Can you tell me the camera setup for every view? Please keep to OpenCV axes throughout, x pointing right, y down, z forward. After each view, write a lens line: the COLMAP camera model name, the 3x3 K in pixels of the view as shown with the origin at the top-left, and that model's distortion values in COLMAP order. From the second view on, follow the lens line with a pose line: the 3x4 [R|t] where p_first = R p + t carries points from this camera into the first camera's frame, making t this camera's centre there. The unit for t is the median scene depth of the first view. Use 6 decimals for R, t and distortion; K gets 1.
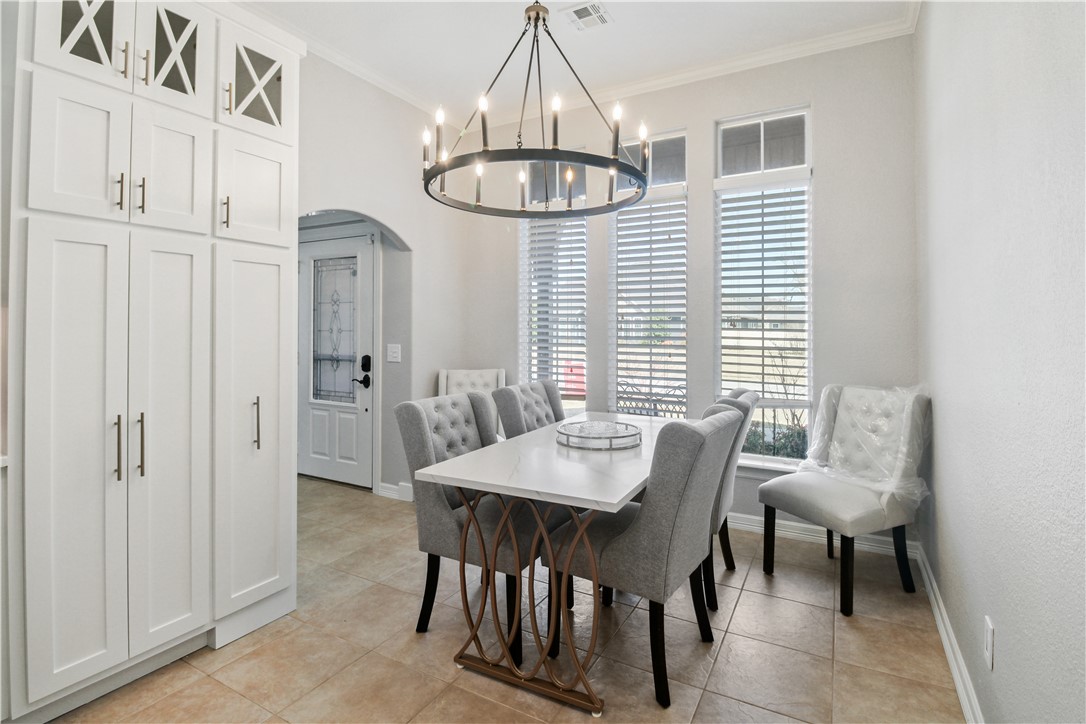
lens RADIAL K [[525.4, 0, 567.4], [0, 525.4, 330.4], [0, 0, 1]] dist [0.000872, -0.012892]
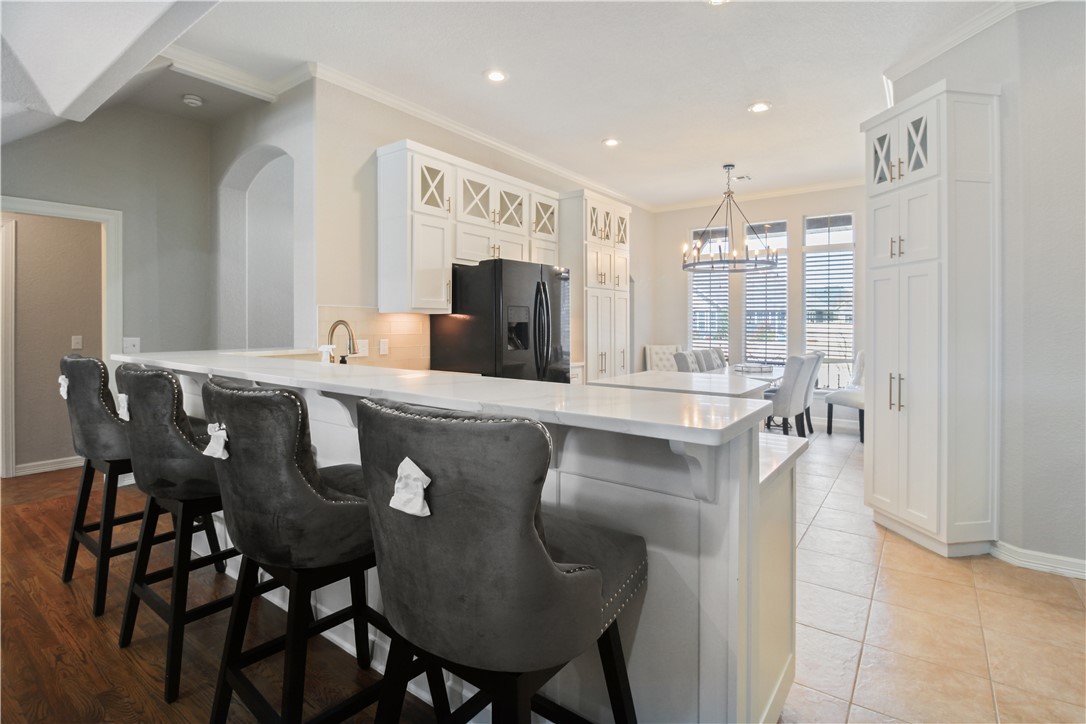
lens RADIAL K [[518.3, 0, 563.9], [0, 518.3, 329.4], [0, 0, 1]] dist [-0.001236, -0.013468]
pose [[0.991110, 0.001472, -0.133038, -0.571136], [0.000098, 0.999930, 0.011795, -0.004403], [0.133046, -0.011703, 0.991041, -1.710499]]
